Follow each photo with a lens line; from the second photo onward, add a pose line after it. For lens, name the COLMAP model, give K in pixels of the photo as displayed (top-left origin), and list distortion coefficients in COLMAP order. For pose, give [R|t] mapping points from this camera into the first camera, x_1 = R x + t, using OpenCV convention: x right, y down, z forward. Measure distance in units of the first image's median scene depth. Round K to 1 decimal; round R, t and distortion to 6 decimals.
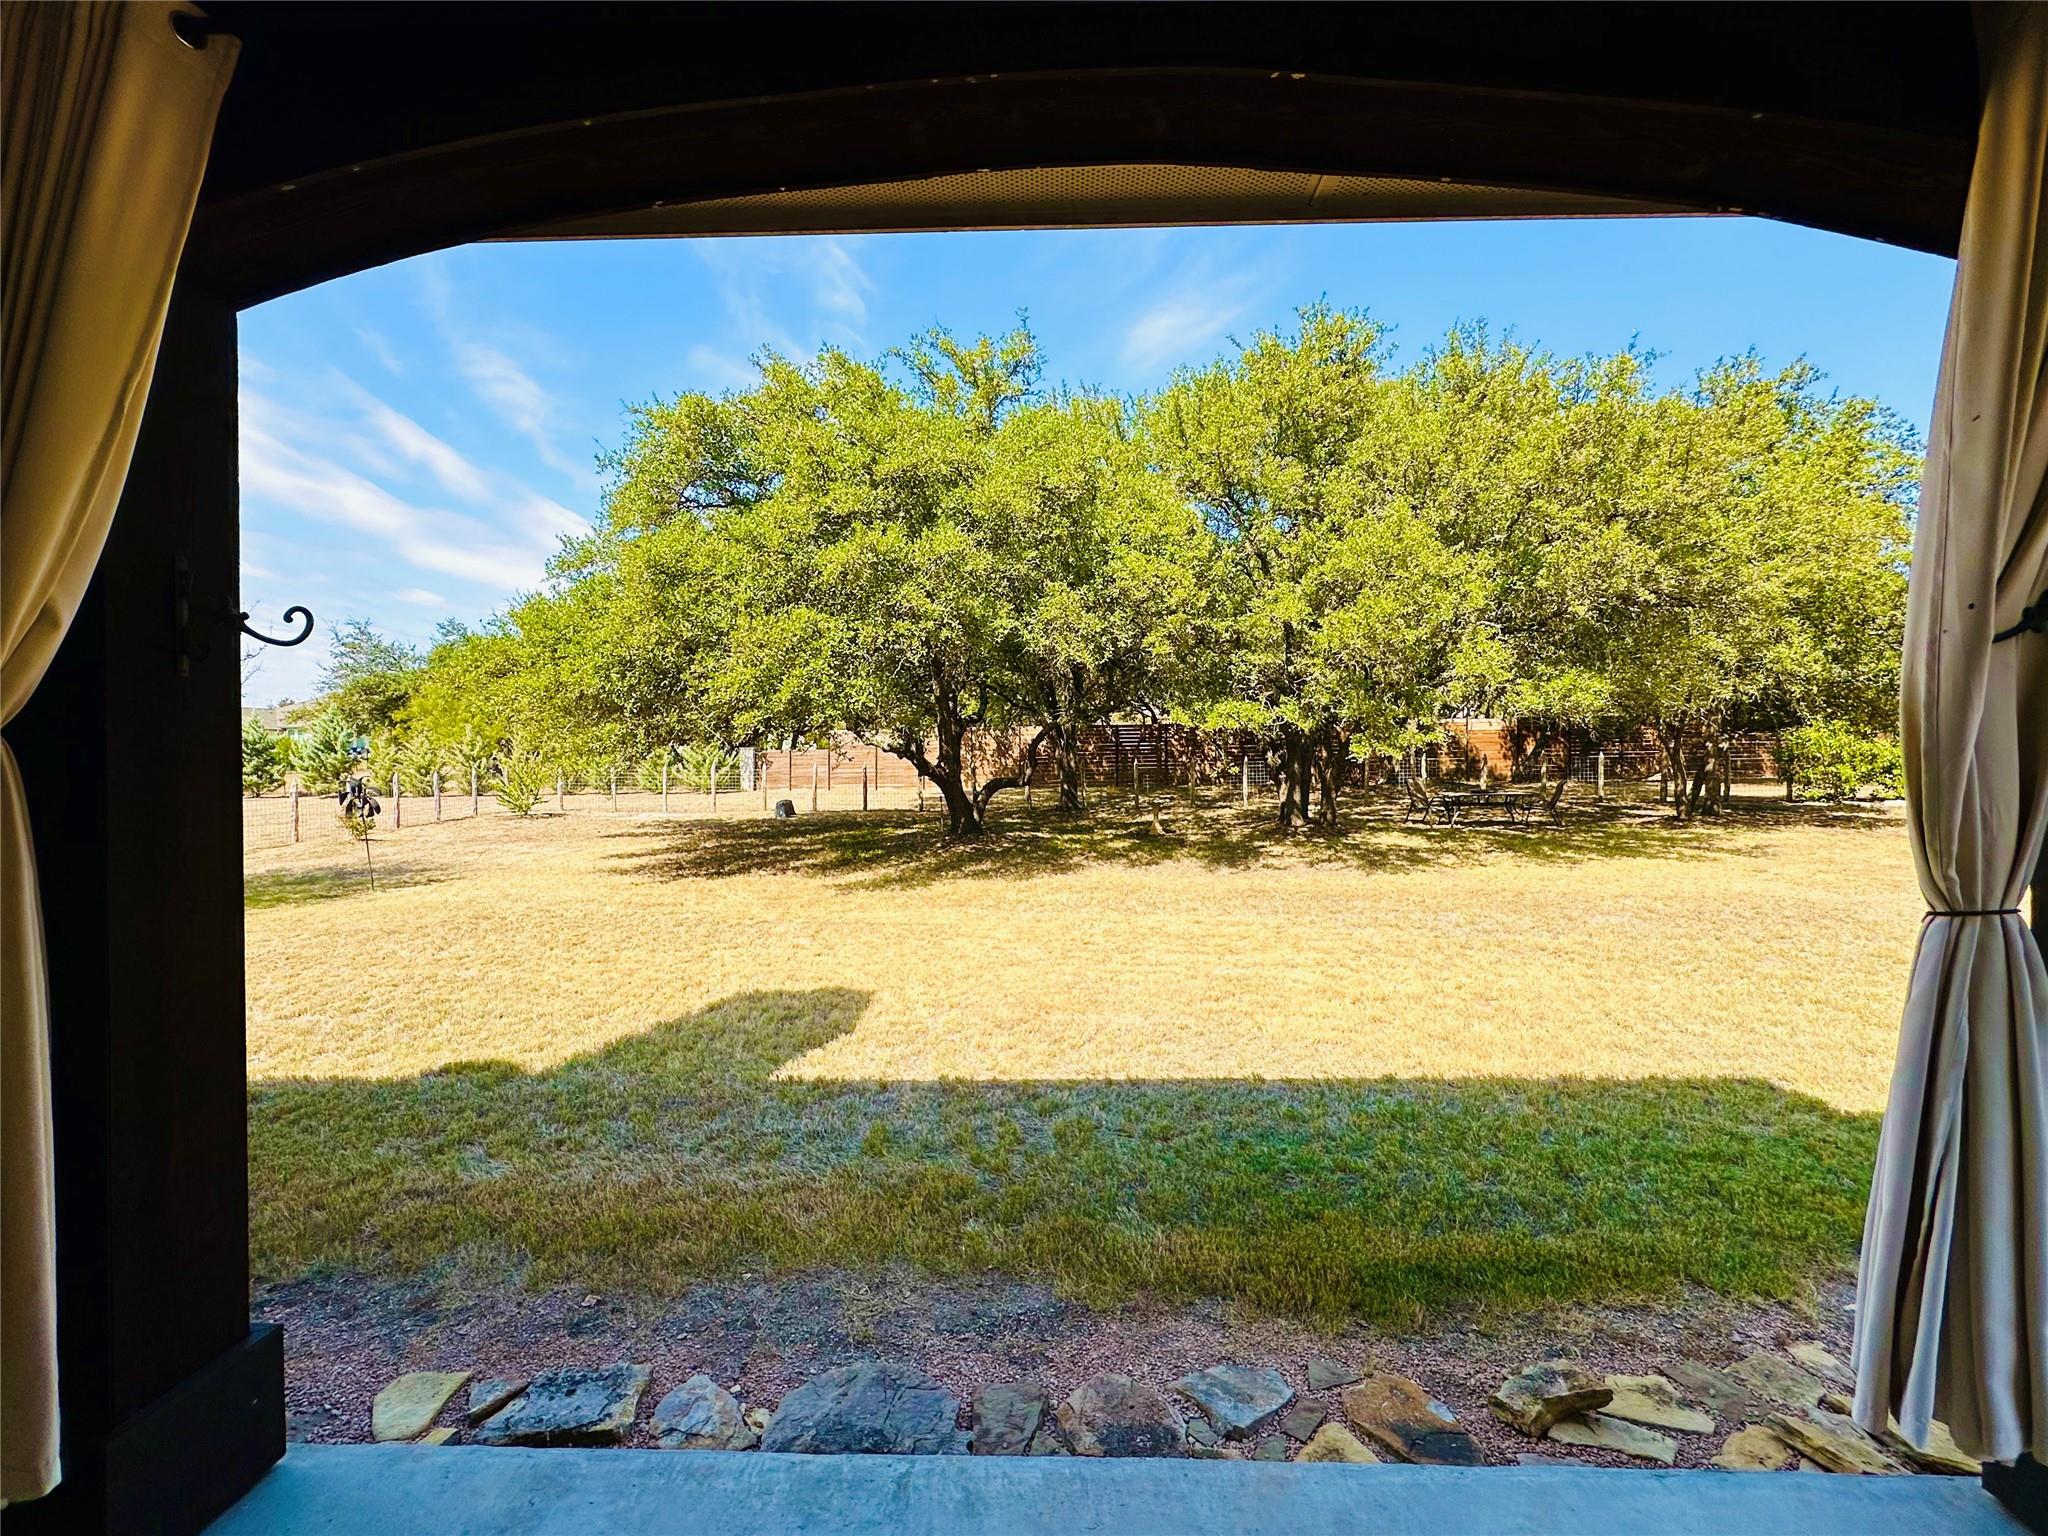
lens RADIAL K [[893.1, 0, 1024.2], [0, 893.1, 764.1], [0, 0, 1]] dist [-0.002879, -0.000785]
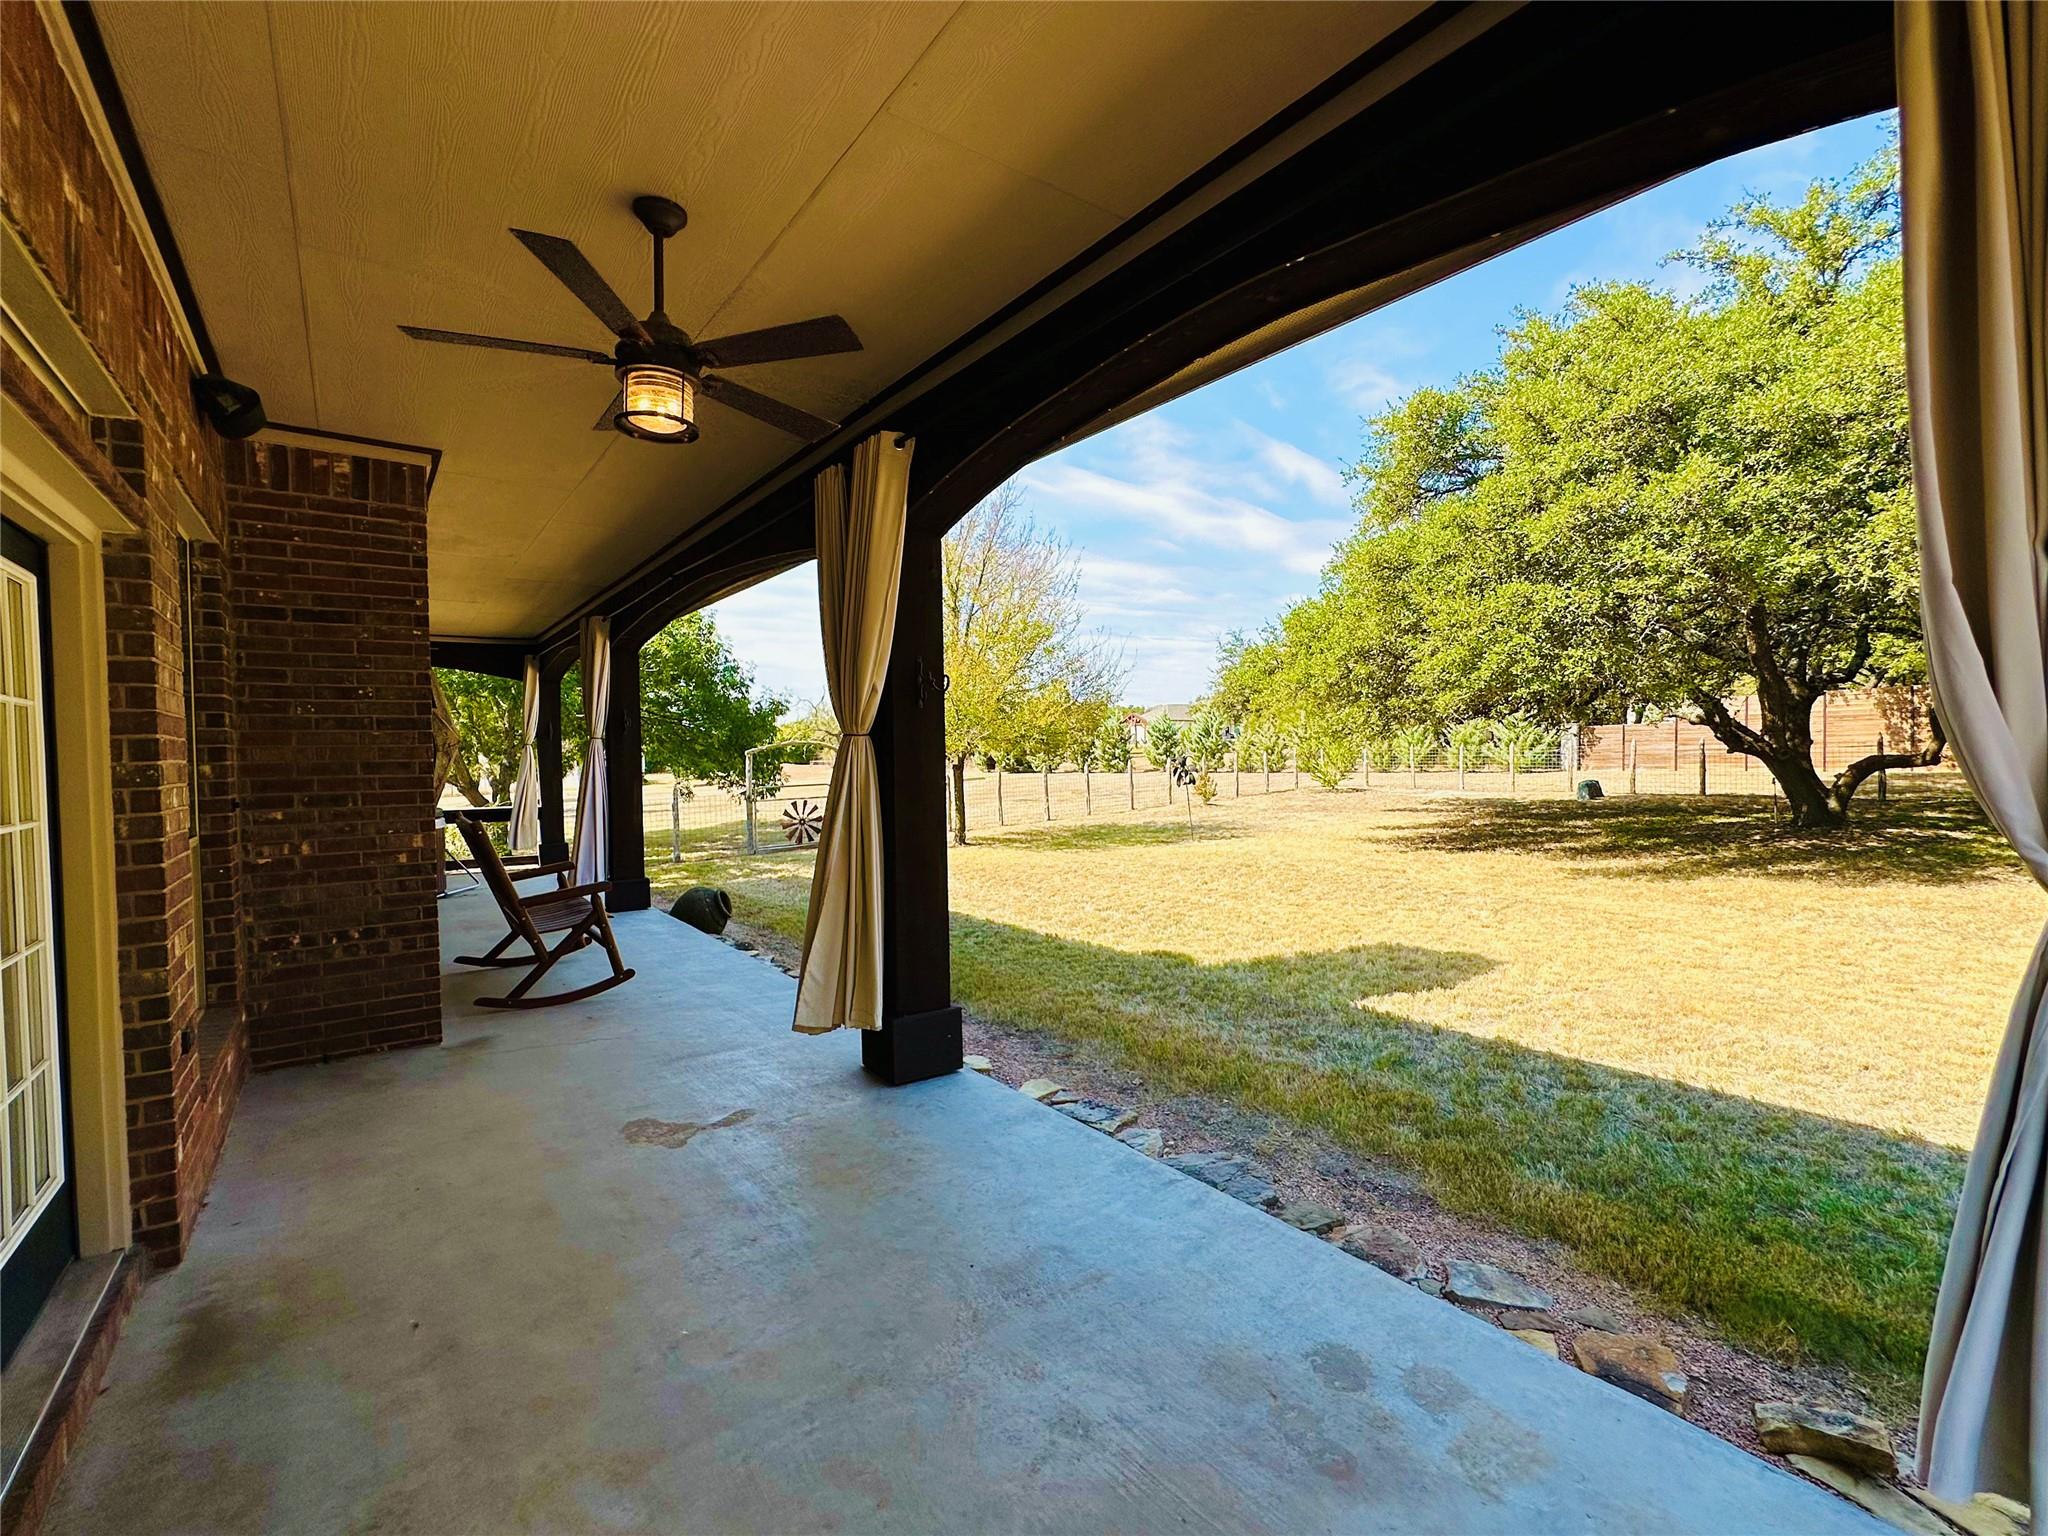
lens RADIAL K [[893.1, 0, 1017.9], [0, 893.1, 766.1], [0, 0, 1]] dist [-0.002879, -0.000785]
pose [[0.620019, 0.006196, -0.784562, 0.168710], [0.013719, 0.999730, 0.018737, 0.001733], [0.784467, -0.022380, 0.619767, -0.038181]]
